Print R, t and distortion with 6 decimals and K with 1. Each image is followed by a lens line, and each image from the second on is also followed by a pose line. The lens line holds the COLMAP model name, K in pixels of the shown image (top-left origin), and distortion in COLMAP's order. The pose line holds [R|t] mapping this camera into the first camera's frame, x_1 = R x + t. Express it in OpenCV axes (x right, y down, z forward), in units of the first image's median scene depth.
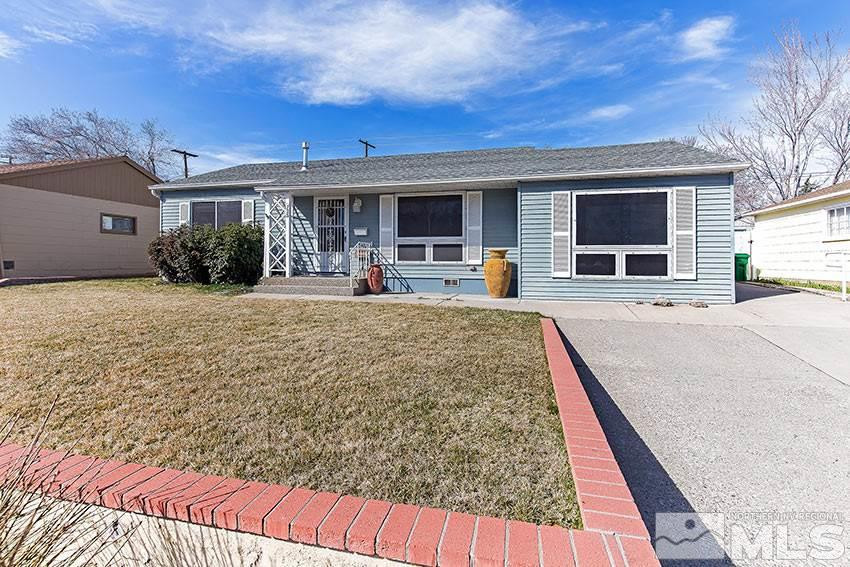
lens RADIAL K [[393.2, 0, 423.9], [0, 393.2, 256.1], [0, 0, 1]] dist [-0.000119, -0.000228]
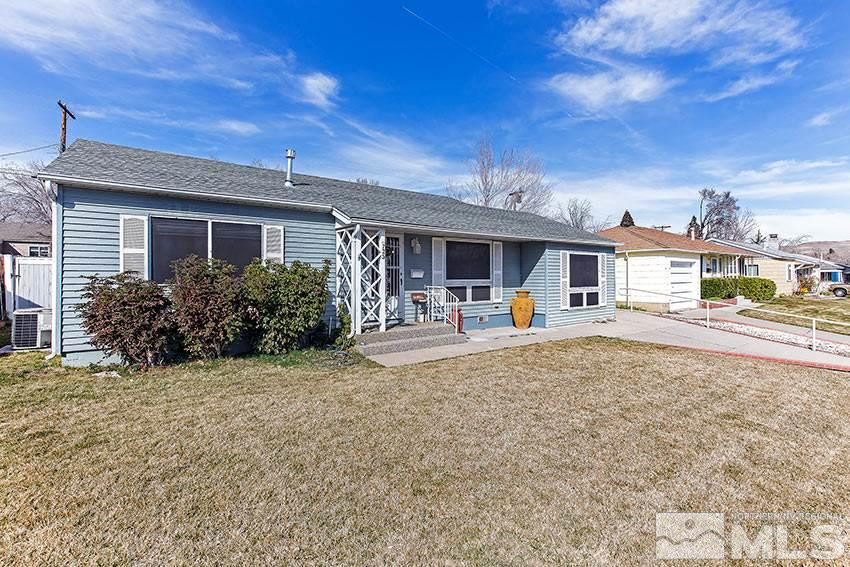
lens RADIAL K [[386.1, 0, 424.7], [0, 386.1, 272.0], [0, 0, 1]] dist [-0.001067, 0.000000]
pose [[0.632278, 0.000430, 0.774742, -0.912858], [-0.005626, 0.999976, 0.004037, -0.074523], [-0.774721, -0.006911, 0.632265, 0.416659]]
